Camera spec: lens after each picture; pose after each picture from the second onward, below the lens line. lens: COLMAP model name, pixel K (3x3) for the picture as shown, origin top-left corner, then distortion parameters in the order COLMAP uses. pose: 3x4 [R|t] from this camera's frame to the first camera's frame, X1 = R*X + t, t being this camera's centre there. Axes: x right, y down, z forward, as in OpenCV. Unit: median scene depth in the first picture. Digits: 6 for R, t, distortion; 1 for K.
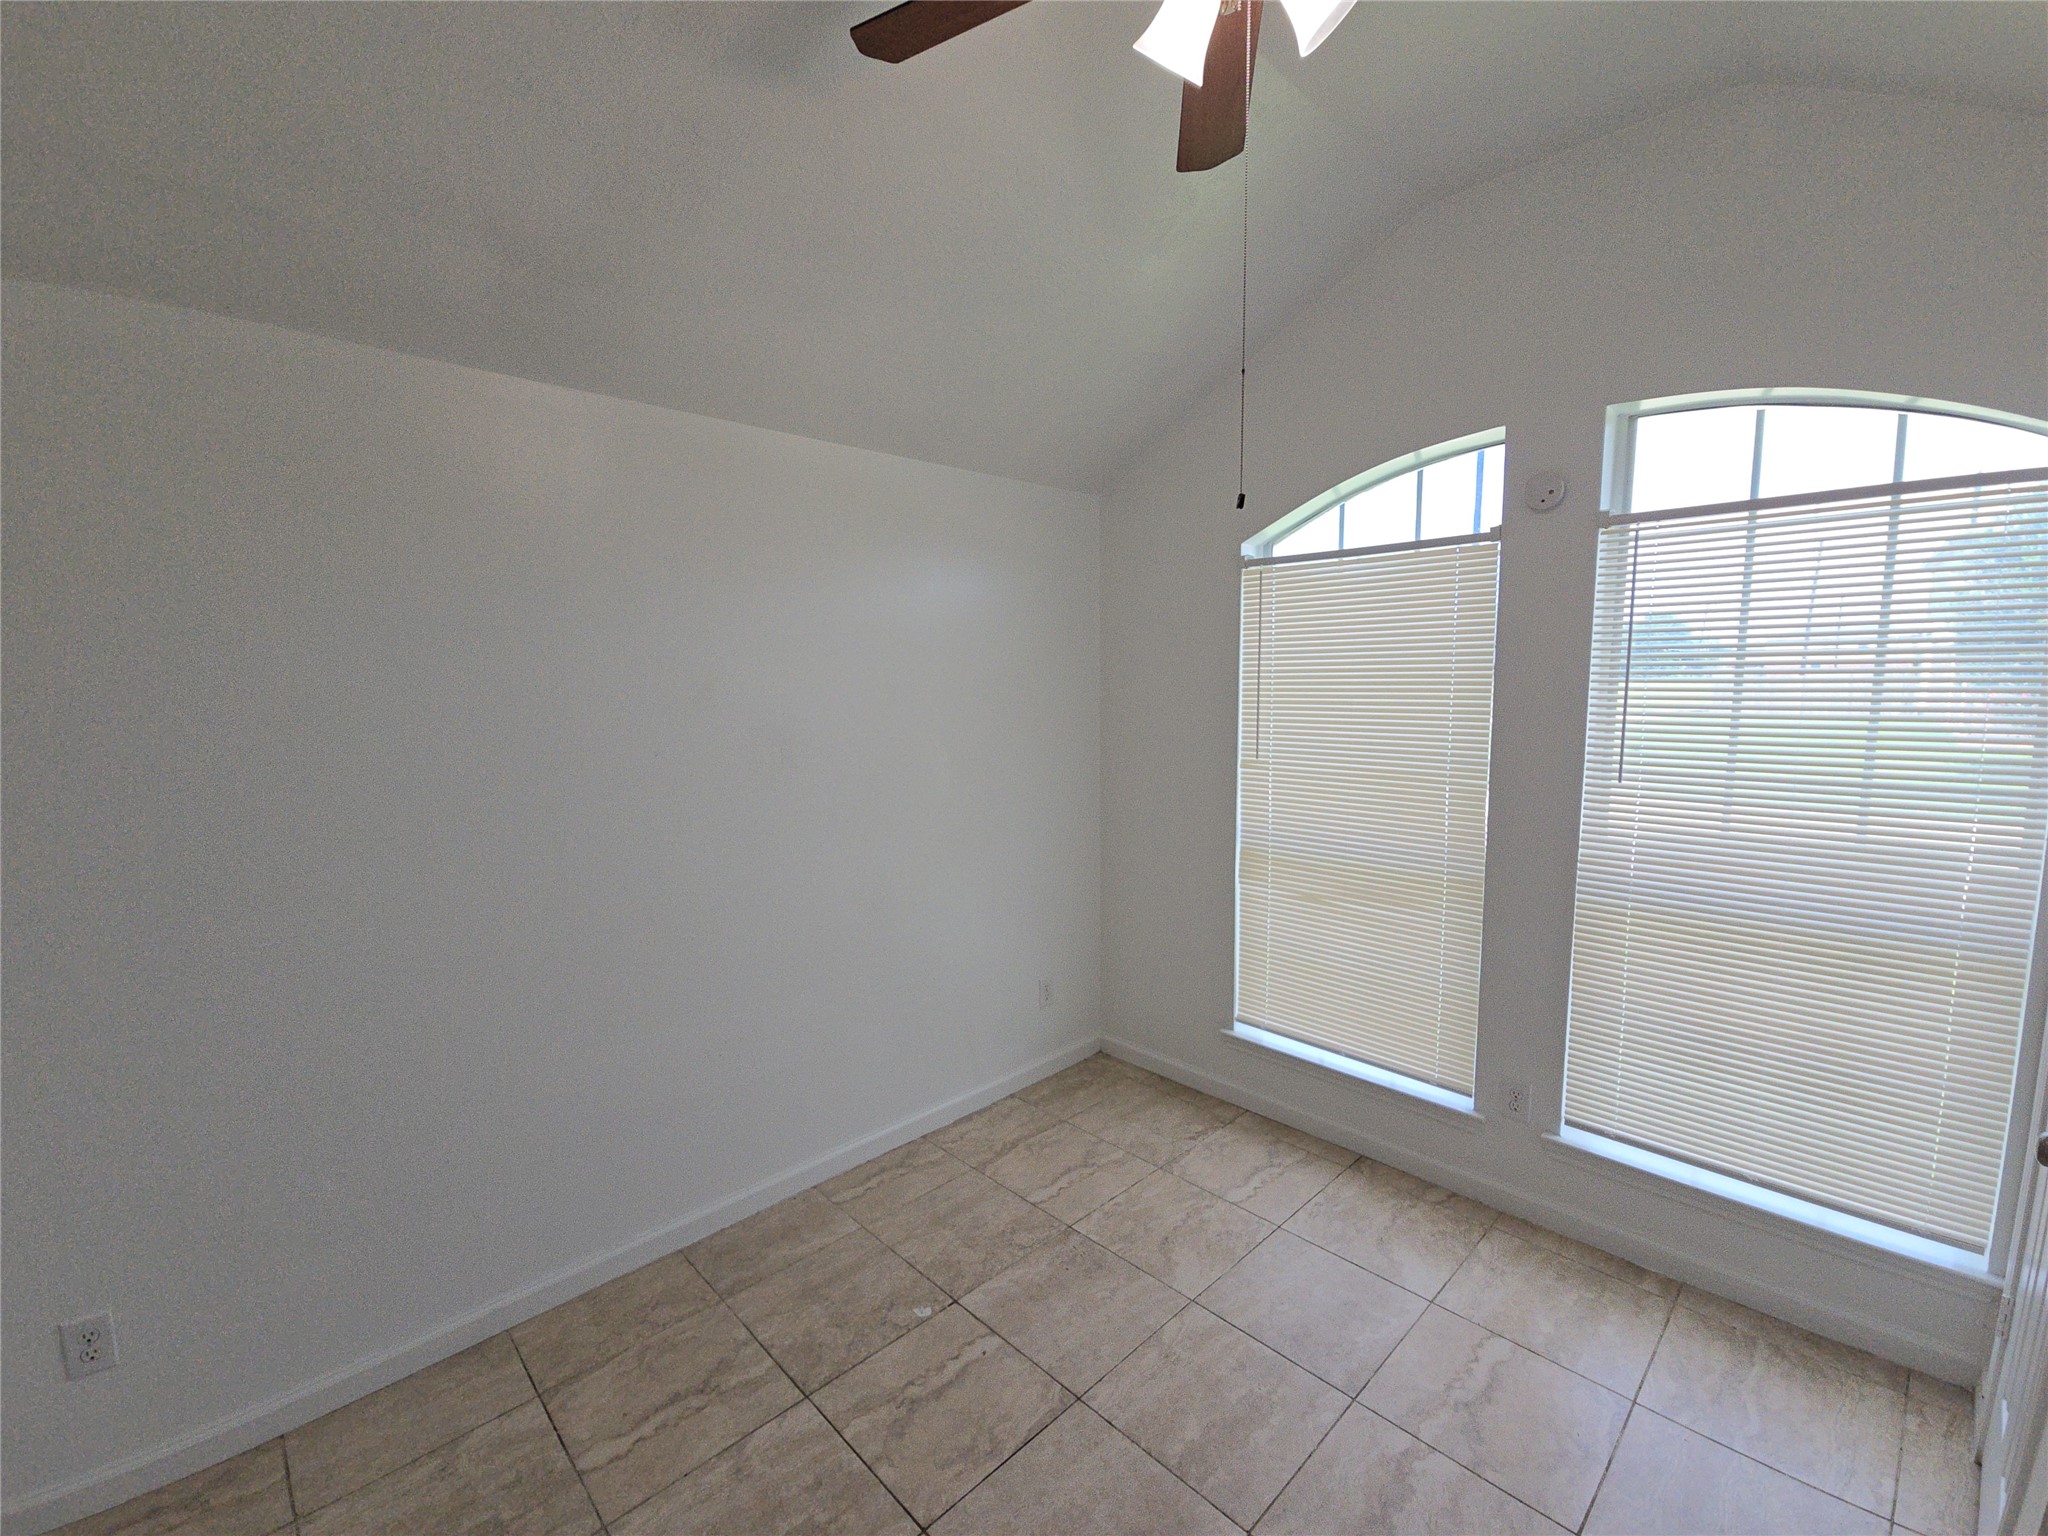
lens RADIAL K [[865.0, 0, 1020.8], [0, 865.0, 778.8], [0, 0, 1]] dist [-0.003471, -0.000545]
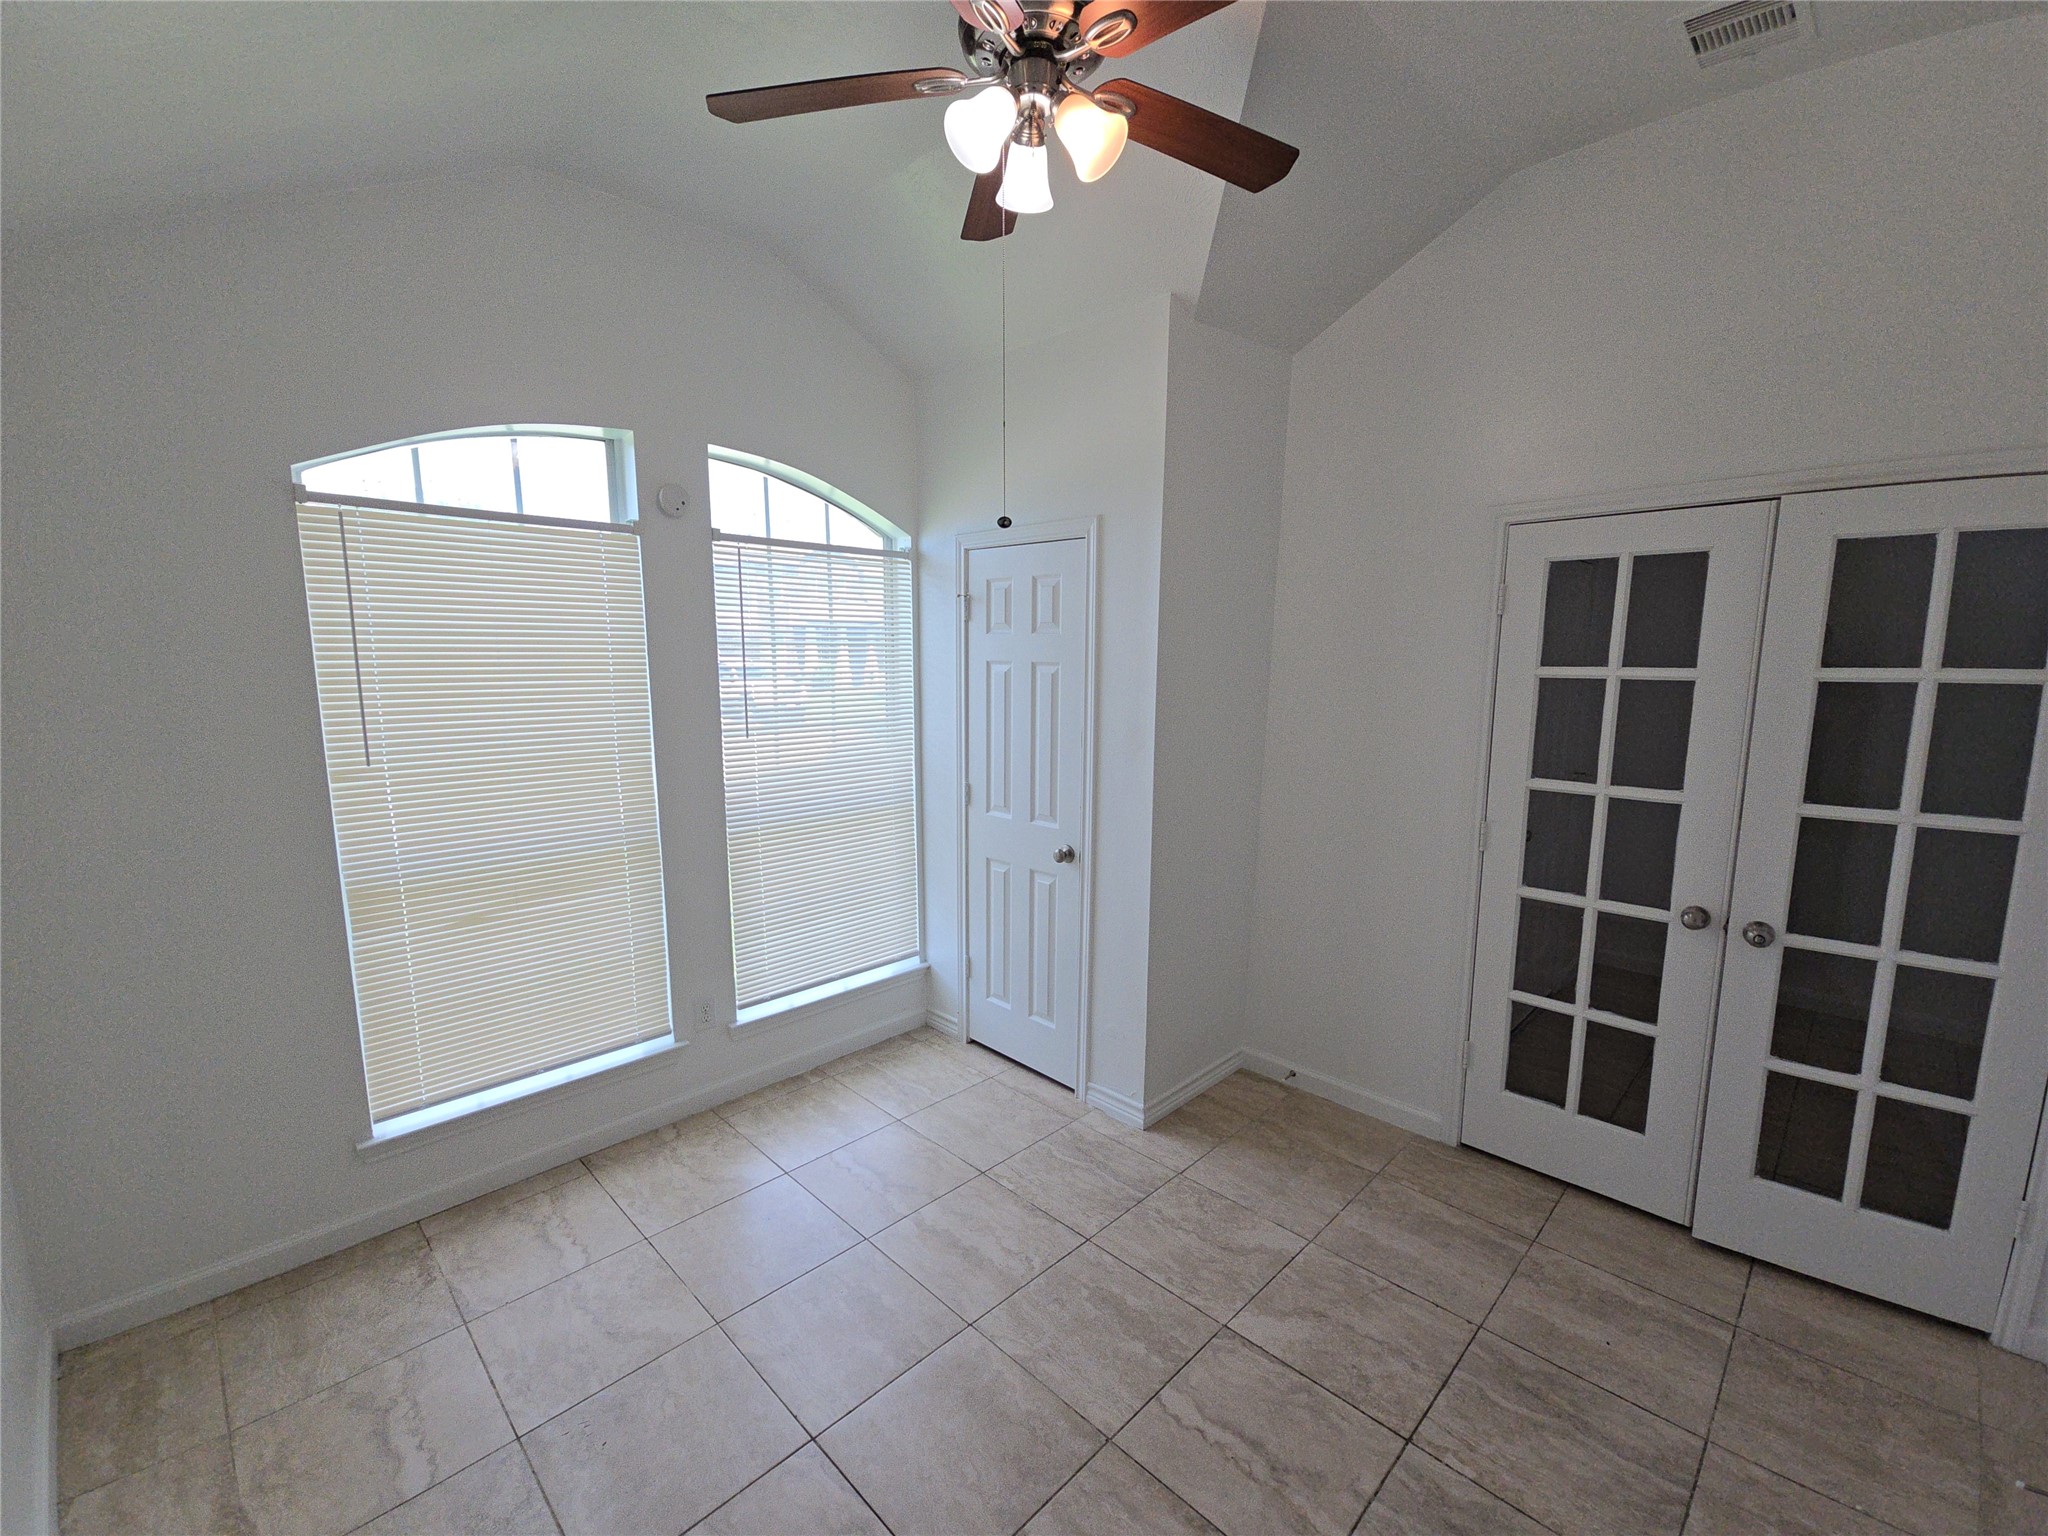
lens RADIAL K [[865.0, 0, 1020.8], [0, 865.0, 778.8], [0, 0, 1]] dist [-0.003471, -0.000545]
pose [[-0.022740, -0.131610, 0.991041, -0.565974], [0.115128, 0.984357, 0.133365, -0.055117], [-0.993090, 0.117129, -0.007232, 0.524910]]
